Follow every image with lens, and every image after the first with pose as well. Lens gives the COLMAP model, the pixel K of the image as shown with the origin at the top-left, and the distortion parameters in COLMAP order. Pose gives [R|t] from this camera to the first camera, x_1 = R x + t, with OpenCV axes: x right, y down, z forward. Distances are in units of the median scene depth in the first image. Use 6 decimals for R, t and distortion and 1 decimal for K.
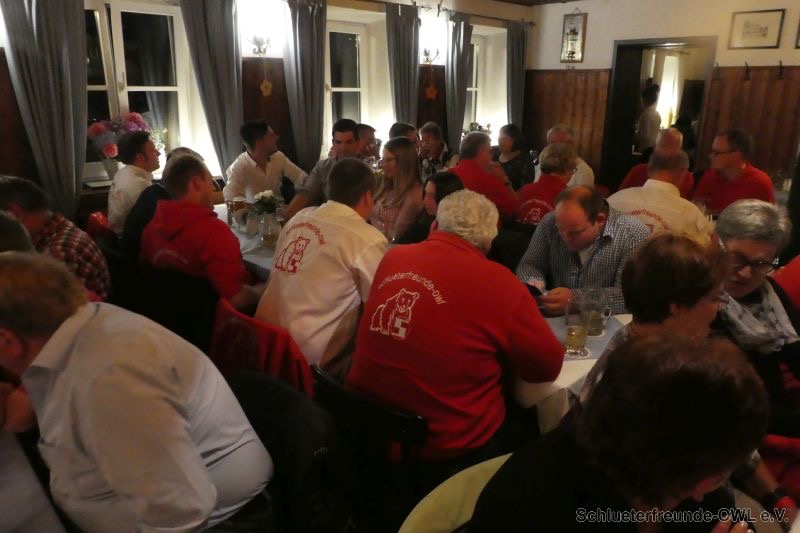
lens RADIAL K [[562.8, 0, 418.7], [0, 562.8, 276.5], [0, 0, 1]] dist [-0.050901, 0.012306]
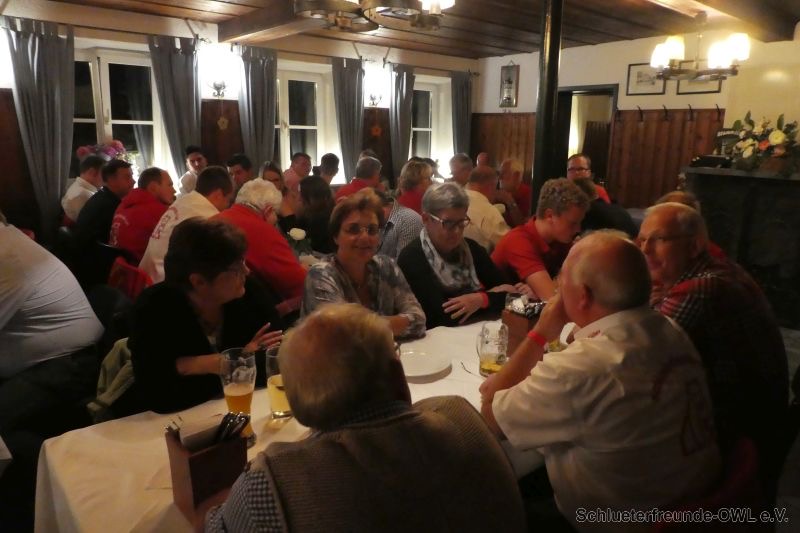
lens RADIAL K [[562.8, 0, 411.5], [0, 562.8, 266.4], [0, 0, 1]] dist [-0.050901, 0.012306]
pose [[0.996895, 0.031232, -0.072286, 0.207796], [-0.037890, 0.994978, -0.092645, 0.066665], [0.069030, 0.095096, 0.993072, -0.148851]]
